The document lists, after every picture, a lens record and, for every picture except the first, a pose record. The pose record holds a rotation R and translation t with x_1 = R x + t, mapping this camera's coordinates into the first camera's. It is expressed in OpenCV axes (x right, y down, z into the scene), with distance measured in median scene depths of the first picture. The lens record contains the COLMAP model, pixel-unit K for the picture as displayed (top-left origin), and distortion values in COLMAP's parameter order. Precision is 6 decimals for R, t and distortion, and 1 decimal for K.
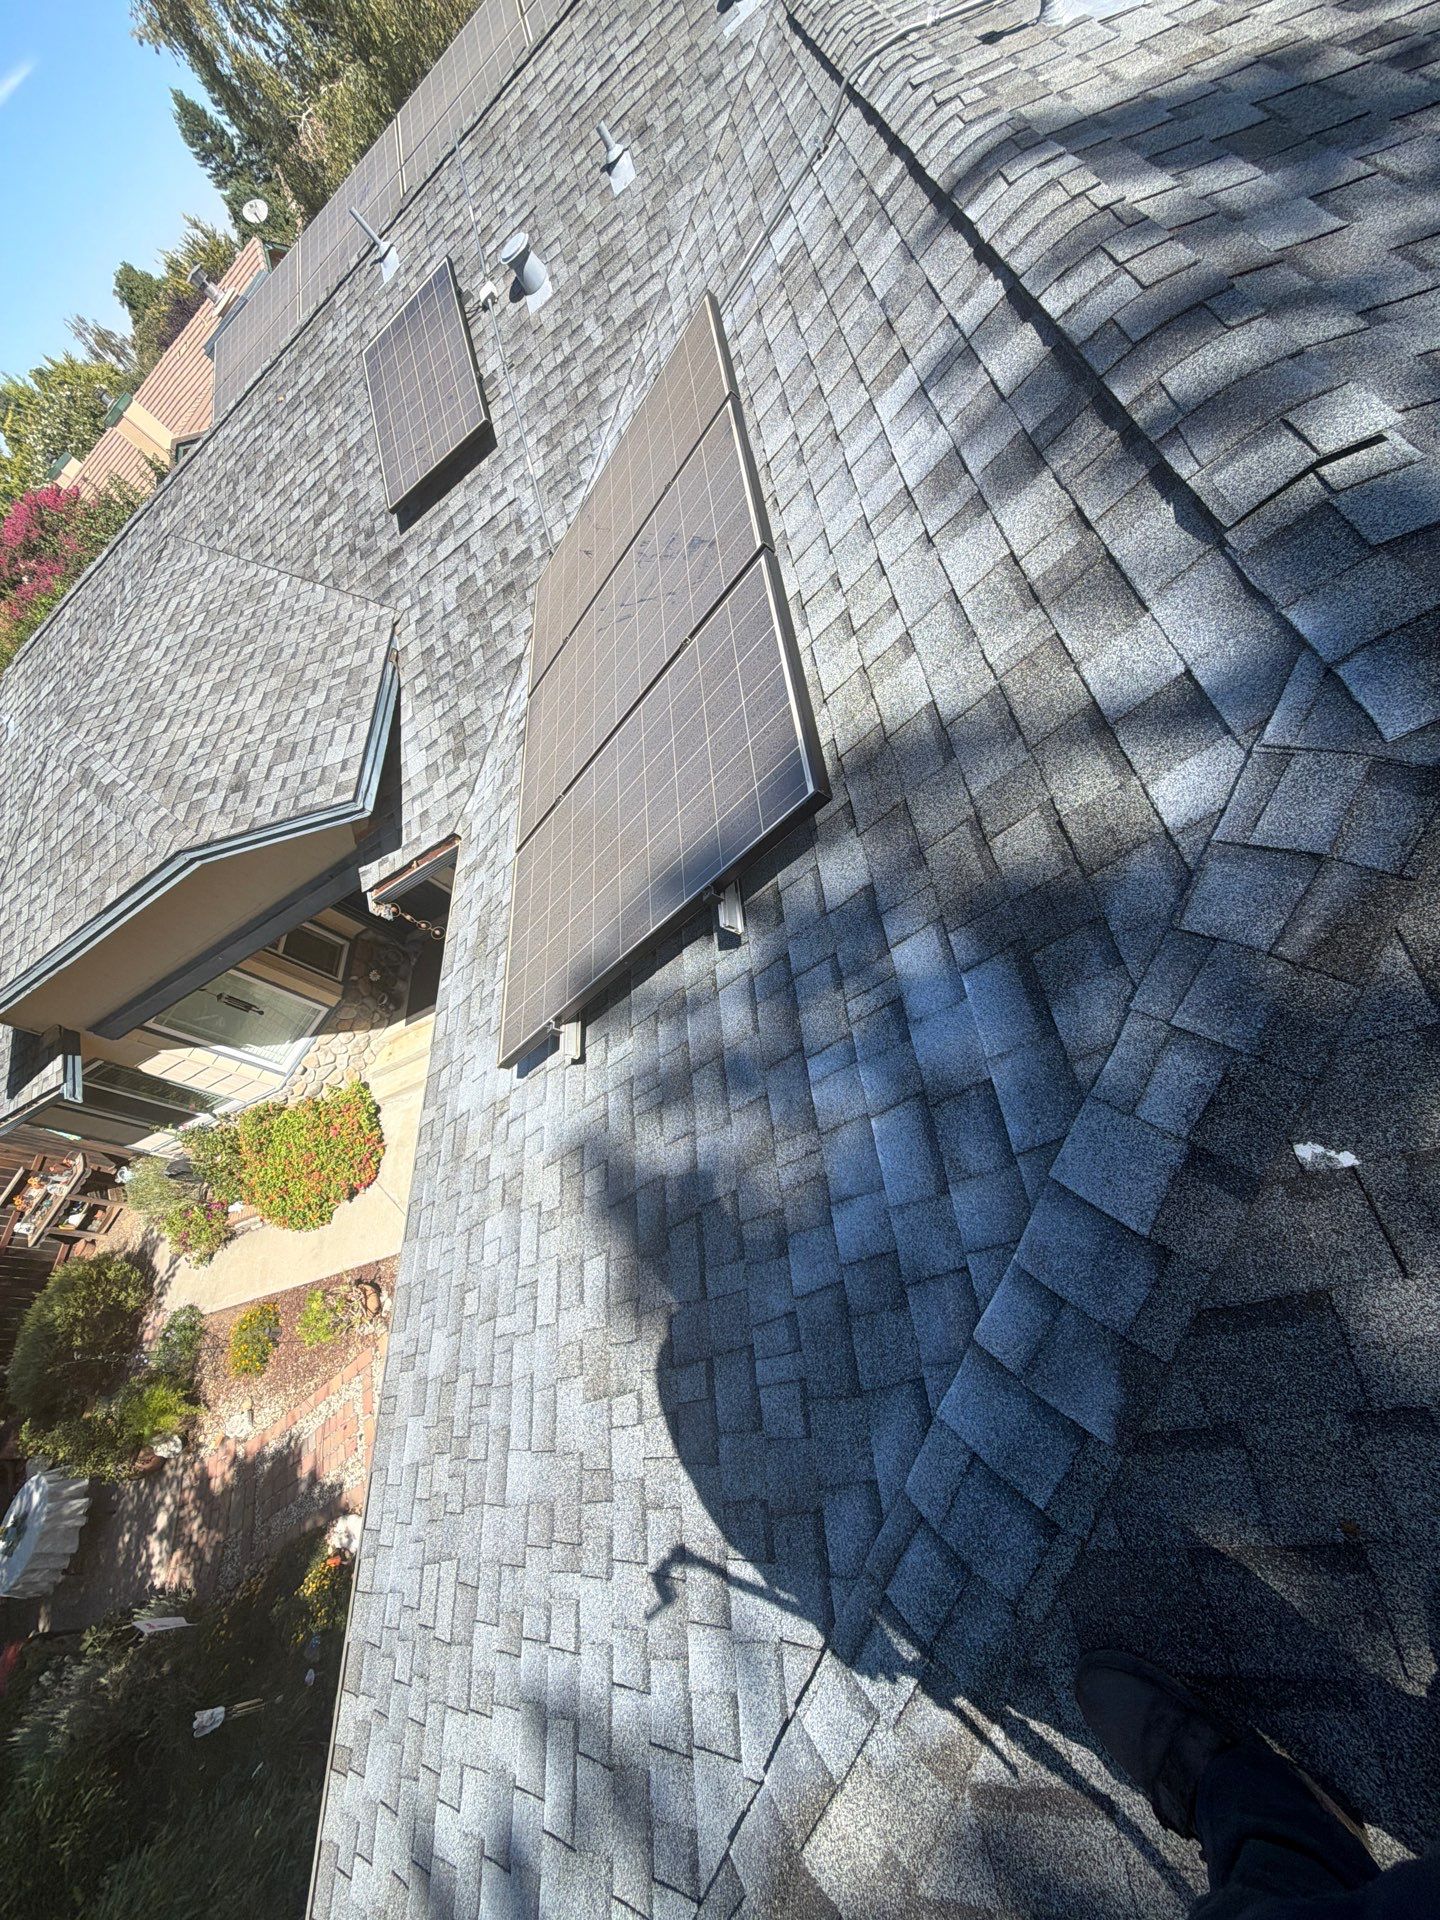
lens RADIAL K [[764.4, 0, 725.0], [0, 764.4, 959.7], [0, 0, 1]] dist [0.004668, -0.000873]
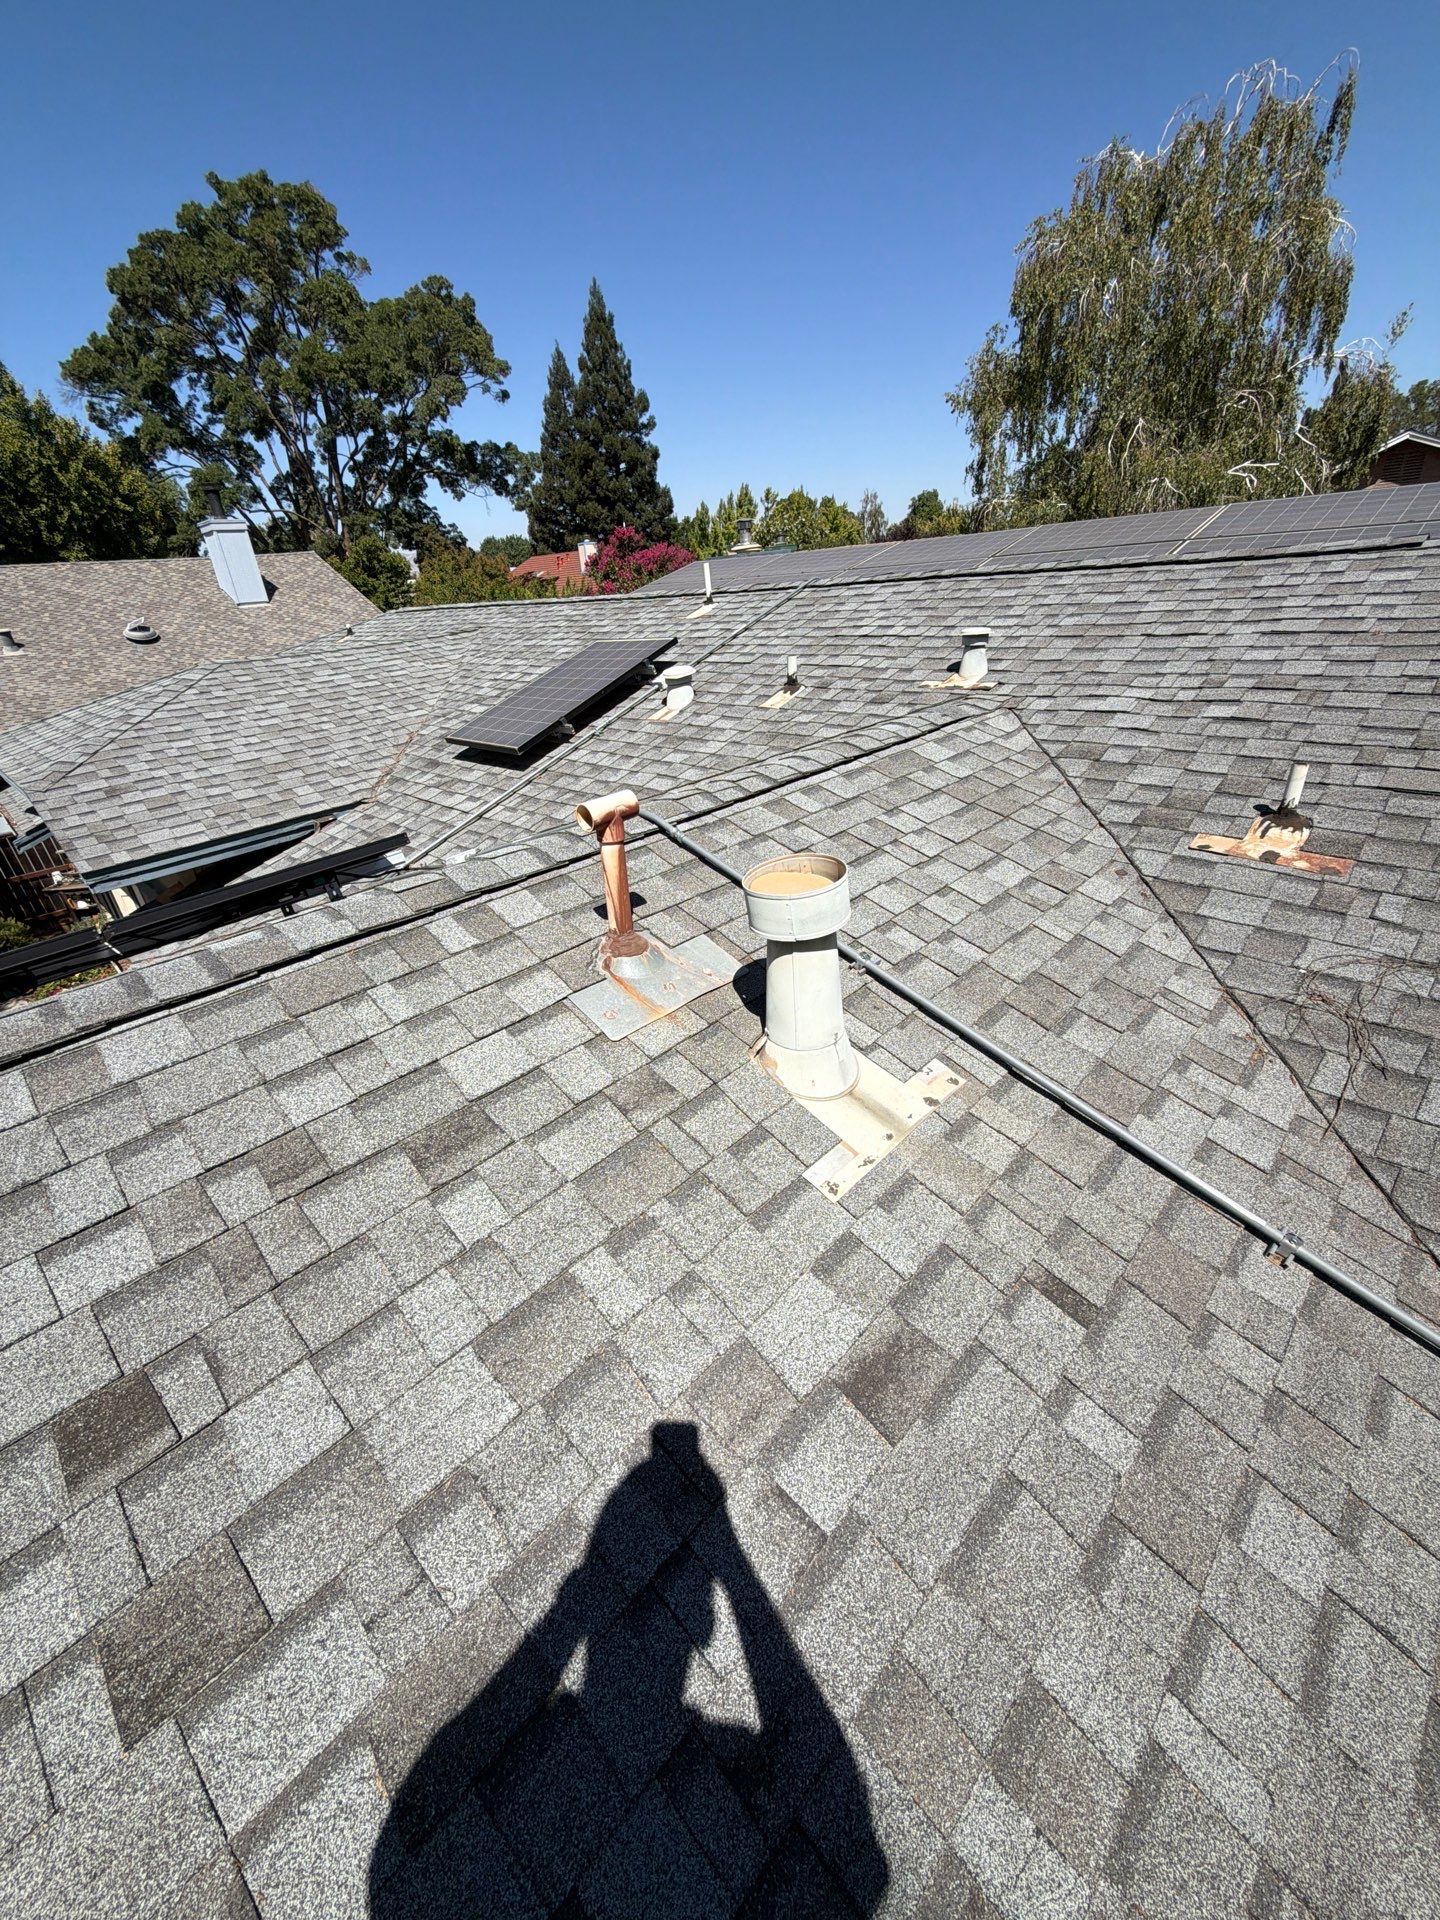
lens RADIAL K [[764.4, 0, 720.8], [0, 764.4, 965.6], [0, 0, 1]] dist [0.004668, -0.000873]
pose [[0.576018, 0.742612, -0.341659, 0.370225], [-0.805236, 0.587425, -0.080786, -0.612712], [0.140706, 0.321650, 0.936346, 0.162440]]
